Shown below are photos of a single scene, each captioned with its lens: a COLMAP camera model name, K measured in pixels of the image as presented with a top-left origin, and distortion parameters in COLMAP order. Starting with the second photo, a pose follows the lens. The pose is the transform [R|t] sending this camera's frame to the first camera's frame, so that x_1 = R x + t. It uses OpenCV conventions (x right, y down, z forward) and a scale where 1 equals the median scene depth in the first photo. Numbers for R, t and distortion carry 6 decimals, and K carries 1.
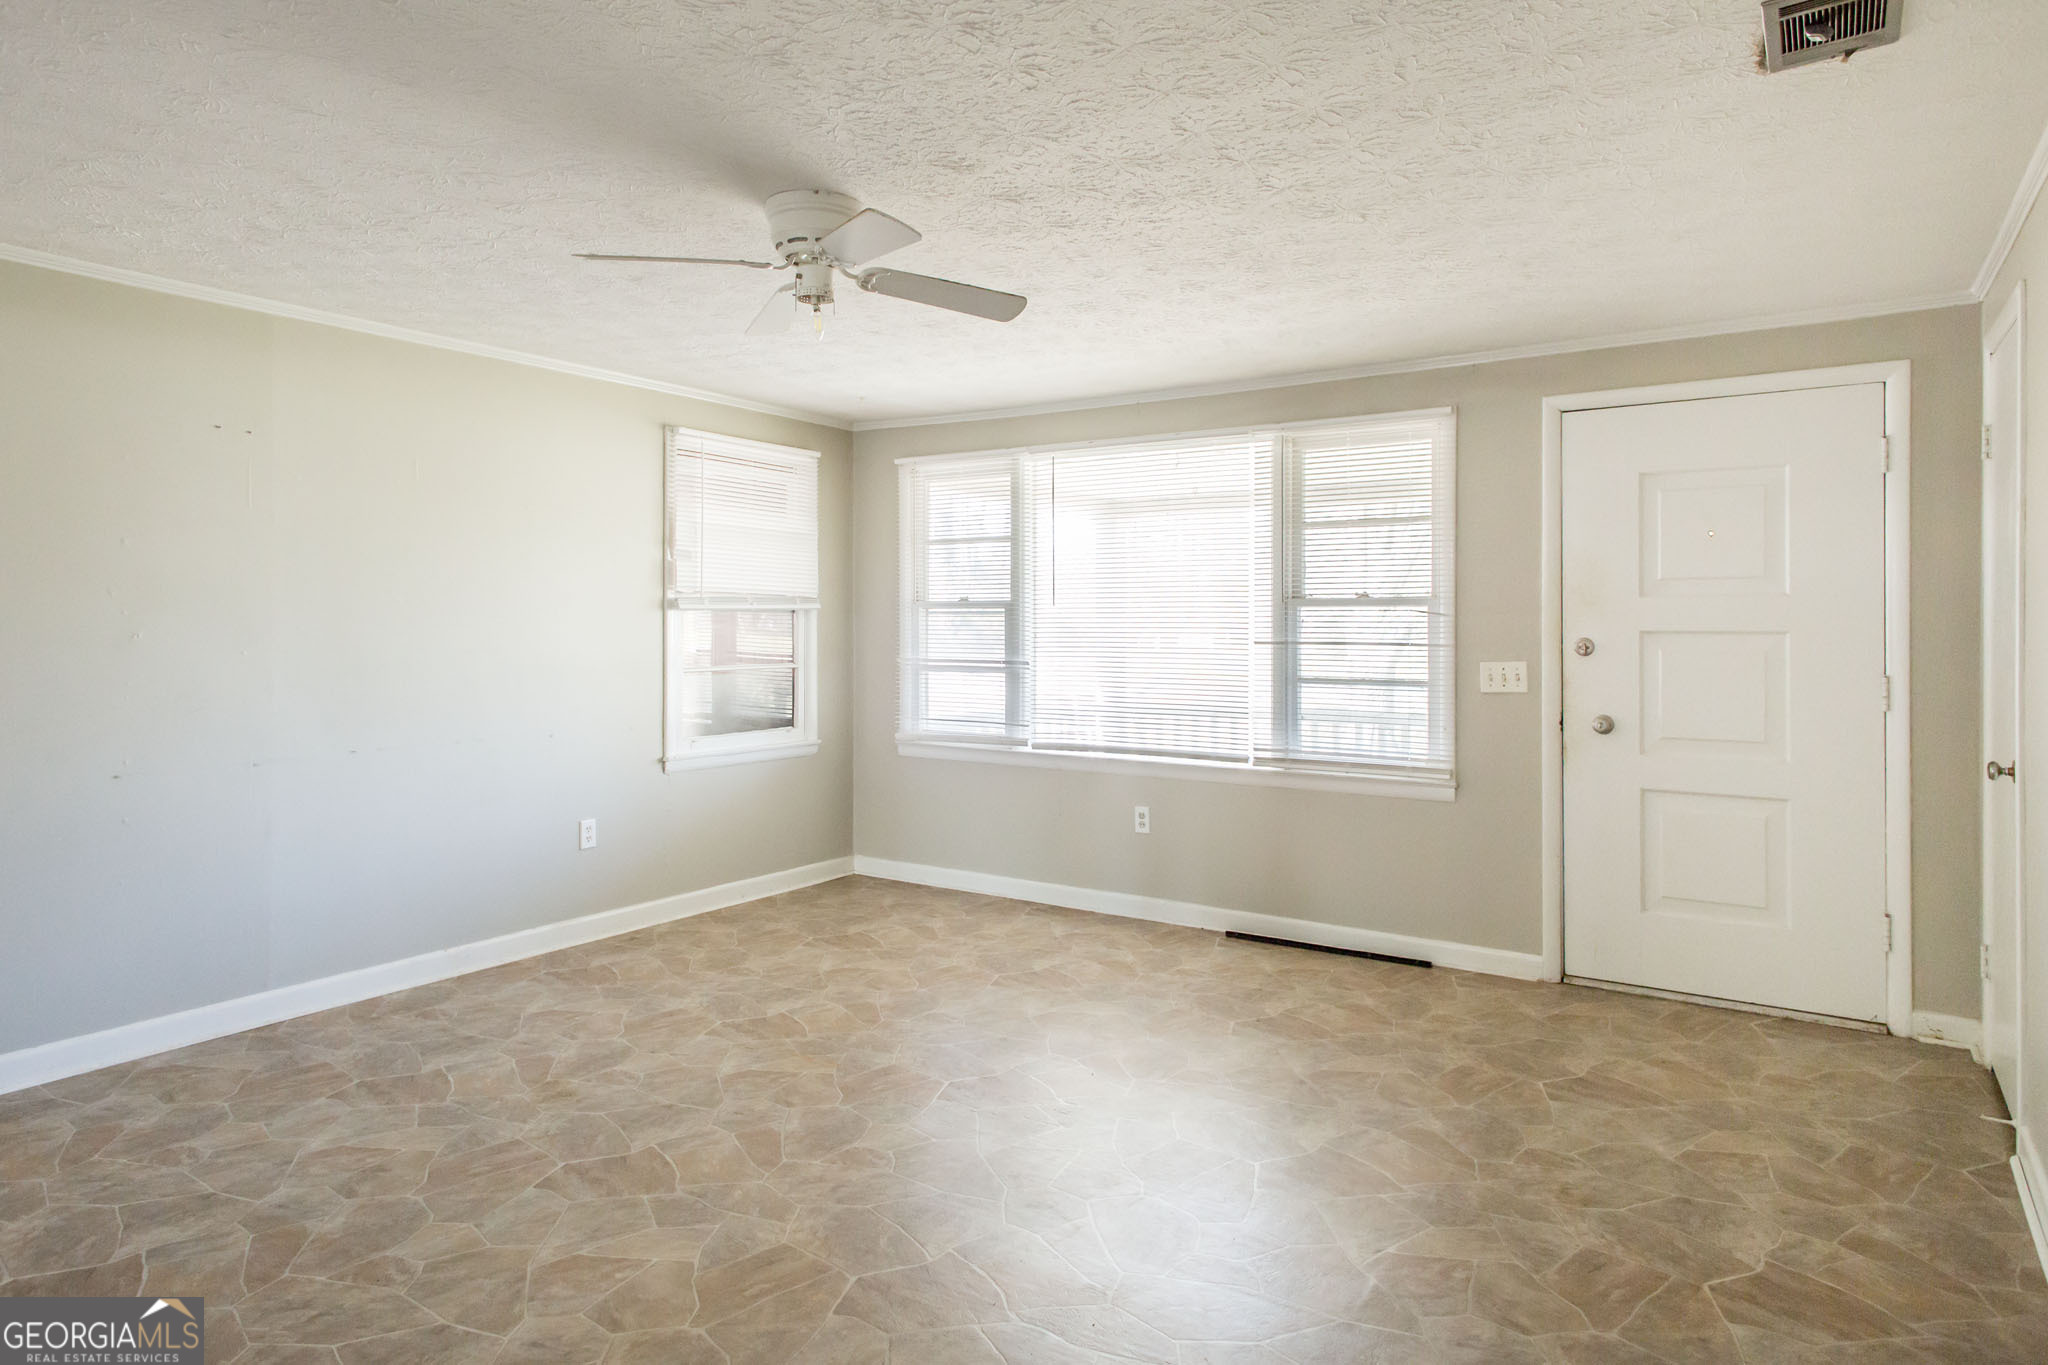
lens RADIAL K [[1187.8, 0, 989.4], [0, 1187.8, 625.0], [0, 0, 1]] dist [-0.022627, 0.038371]
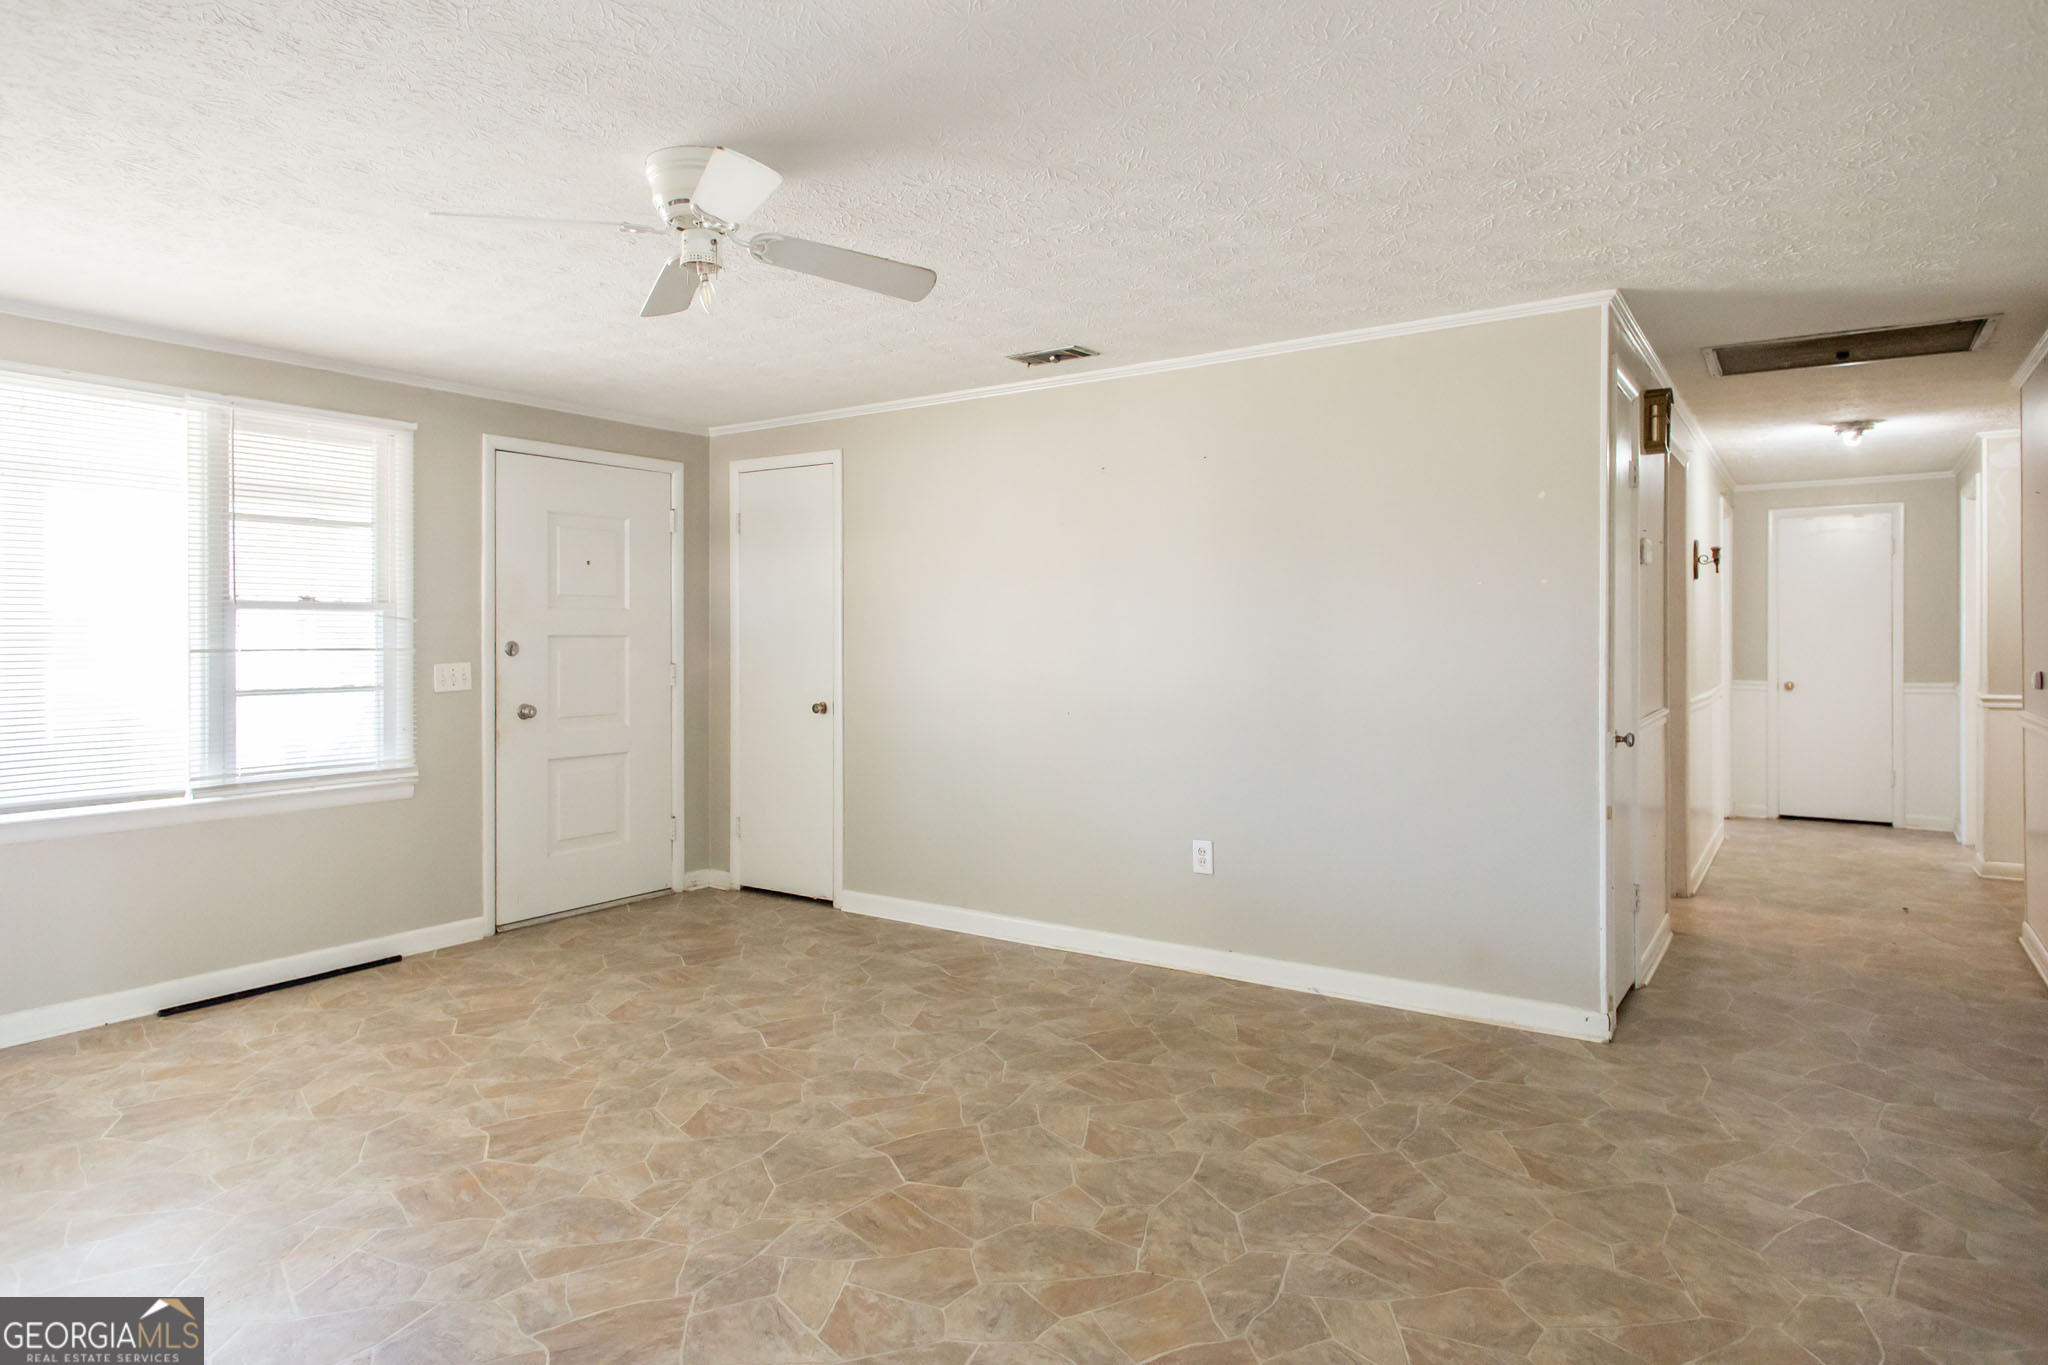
lens RADIAL K [[1174.0, 0, 1020.6], [0, 1174.0, 651.4], [0, 0, 1]] dist [0.006920, -0.000129]
pose [[-0.000832, -0.013854, 0.999904, -0.659881], [0.004102, 0.999896, 0.013858, 0.006511], [-0.999991, 0.004113, -0.000775, 0.459994]]
